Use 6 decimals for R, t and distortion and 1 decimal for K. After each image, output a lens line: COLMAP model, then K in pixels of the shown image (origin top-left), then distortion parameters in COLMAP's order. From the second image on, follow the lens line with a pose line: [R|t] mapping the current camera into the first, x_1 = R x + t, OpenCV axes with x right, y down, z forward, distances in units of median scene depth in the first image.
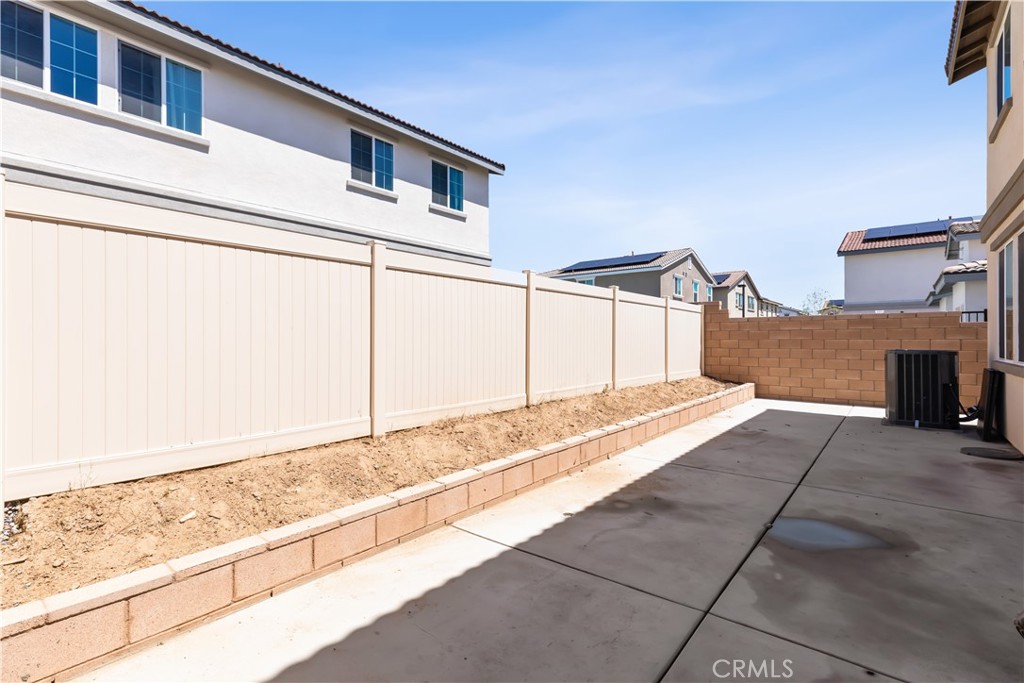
lens RADIAL K [[465.5, 0, 510.9], [0, 465.5, 340.6], [0, 0, 1]] dist [-0.004623, 0.001270]
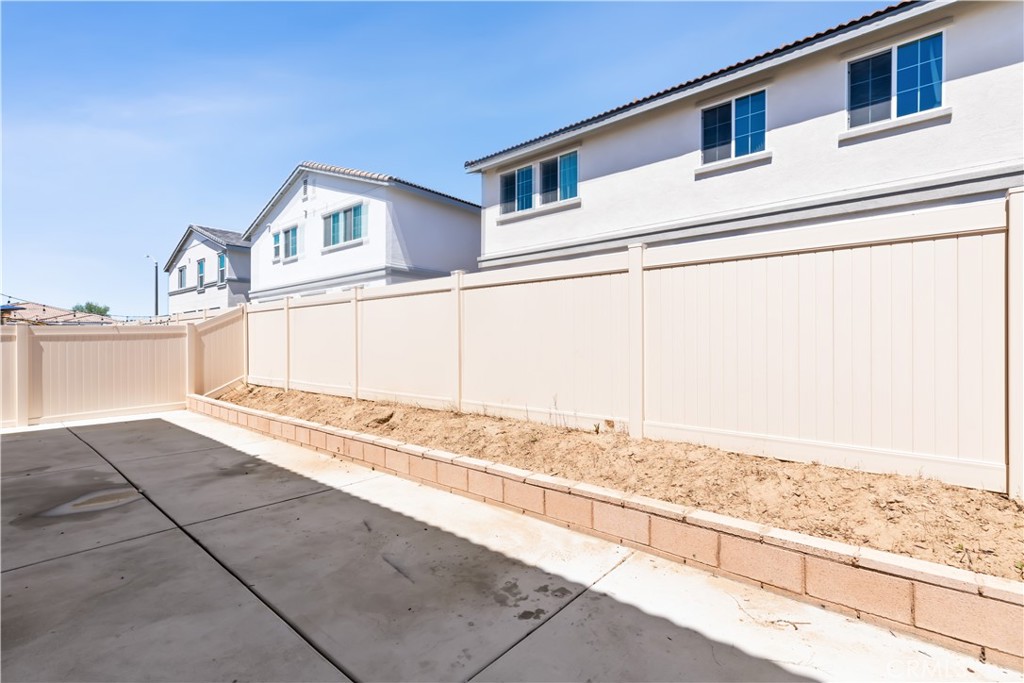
lens RADIAL K [[465.5, 0, 510.3], [0, 465.5, 344.2], [0, 0, 1]] dist [-0.004623, 0.001270]
pose [[-0.027548, -0.004972, -0.999608, 0.571512], [-0.003857, 0.999981, -0.004868, 0.005201], [0.999613, 0.003722, -0.027567, 0.660211]]
